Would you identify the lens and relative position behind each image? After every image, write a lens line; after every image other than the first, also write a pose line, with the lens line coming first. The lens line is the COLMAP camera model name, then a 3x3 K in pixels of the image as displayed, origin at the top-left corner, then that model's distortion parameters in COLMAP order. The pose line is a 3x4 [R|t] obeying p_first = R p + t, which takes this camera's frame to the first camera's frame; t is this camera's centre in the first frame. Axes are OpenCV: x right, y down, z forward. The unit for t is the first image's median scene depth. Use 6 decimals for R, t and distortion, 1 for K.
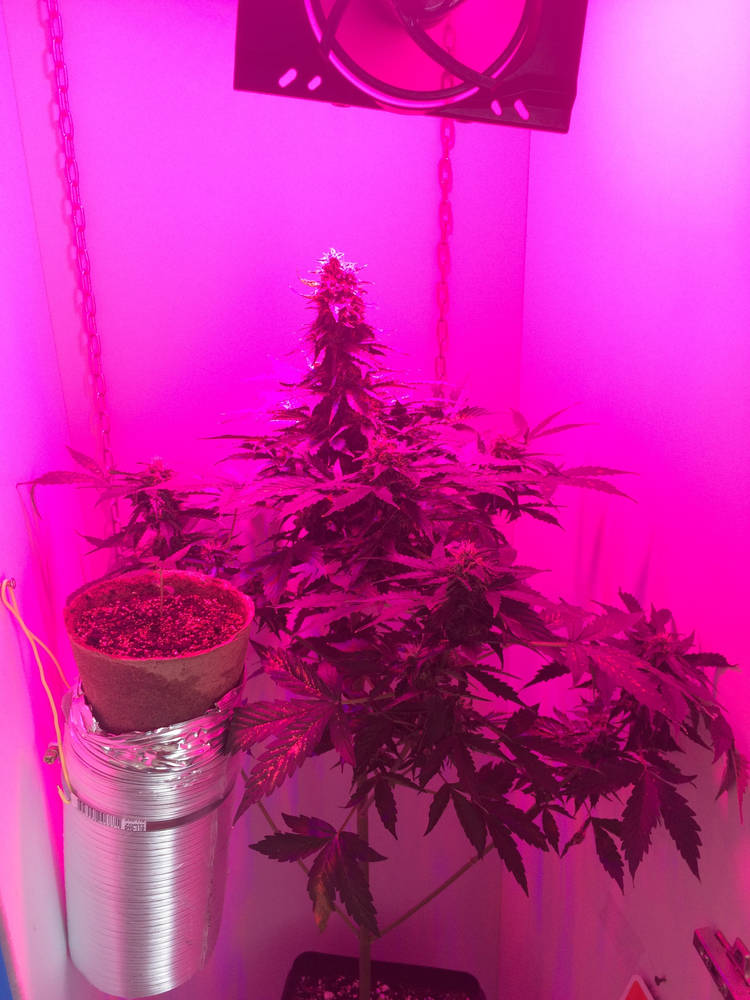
lens RADIAL K [[872.7, 0, 375.0], [0, 872.7, 500.0], [0, 0, 1]] dist [0.130312, -0.162644]
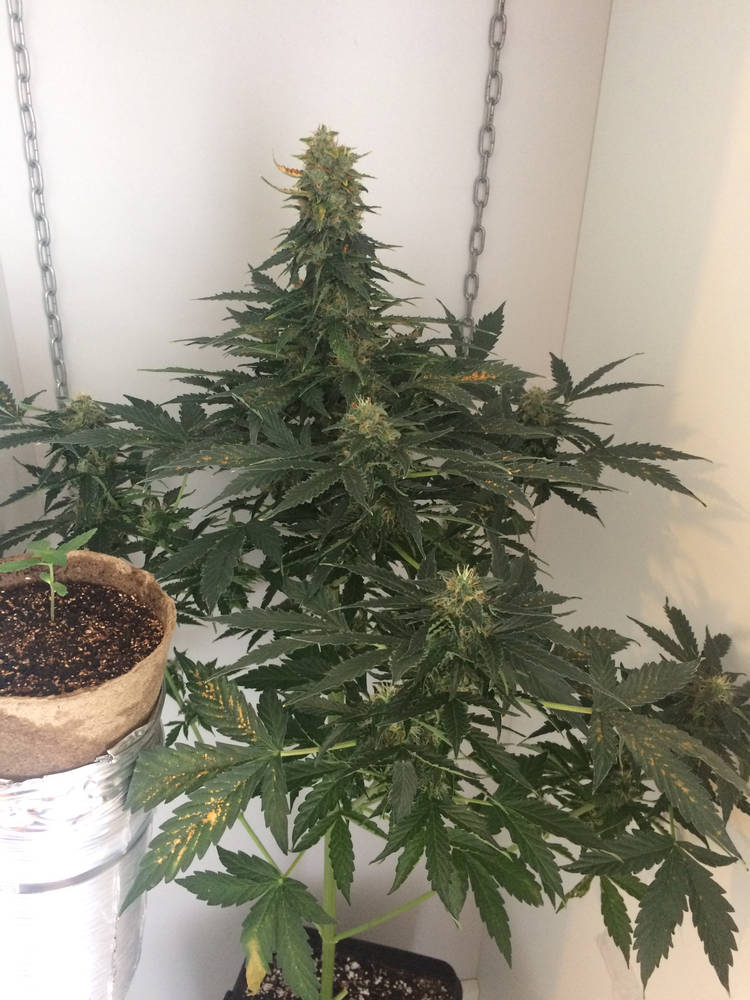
lens RADIAL K [[872.7, 0, 375.0], [0, 872.7, 500.0], [0, 0, 1]] dist [0.130312, -0.162644]
pose [[0.996173, 0.079753, -0.035761, 0.043813], [-0.074844, 0.989675, 0.122236, -0.071896], [0.045140, -0.119092, 0.991857, 0.240580]]
